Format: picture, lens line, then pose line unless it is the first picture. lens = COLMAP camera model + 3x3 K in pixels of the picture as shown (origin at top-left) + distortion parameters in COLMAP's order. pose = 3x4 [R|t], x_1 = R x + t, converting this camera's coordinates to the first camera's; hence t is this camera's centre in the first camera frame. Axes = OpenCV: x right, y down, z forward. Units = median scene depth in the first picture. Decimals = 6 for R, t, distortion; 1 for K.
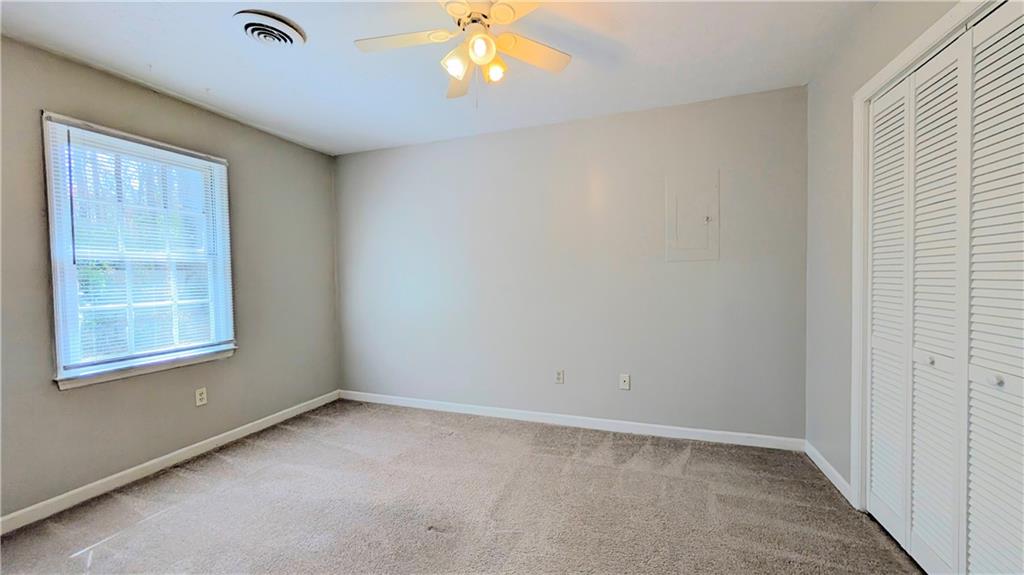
lens RADIAL K [[389.1, 0, 515.0], [0, 389.1, 287.5], [0, 0, 1]] dist [-0.001678, -0.000446]
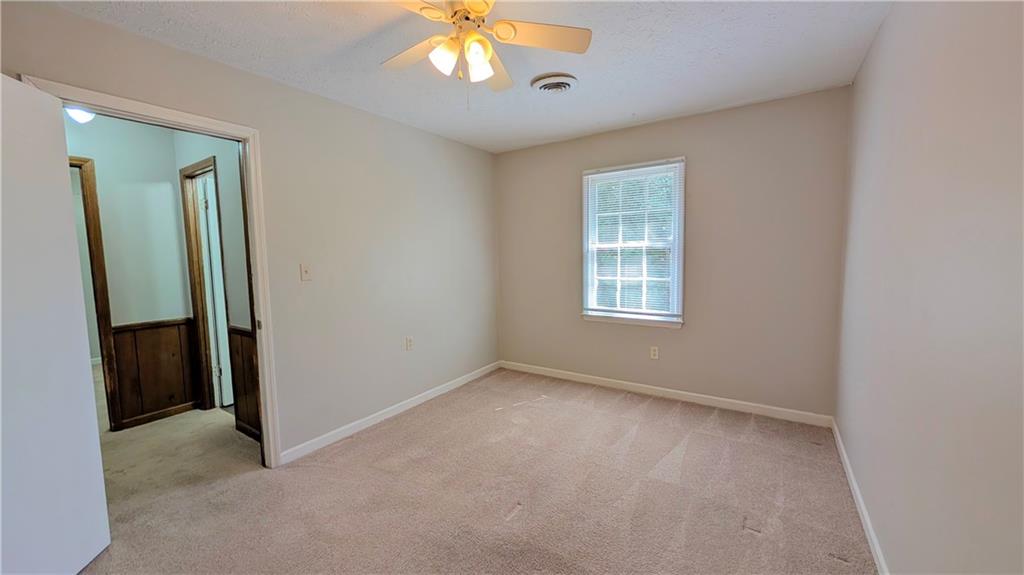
lens RADIAL K [[389.1, 0, 515.0], [0, 389.1, 287.5], [0, 0, 1]] dist [-0.001678, -0.000446]
pose [[-0.264323, 0.097540, -0.959489, 0.536208], [-0.010577, 0.994520, 0.104014, -0.065098], [0.964376, 0.037641, -0.261843, 0.877046]]
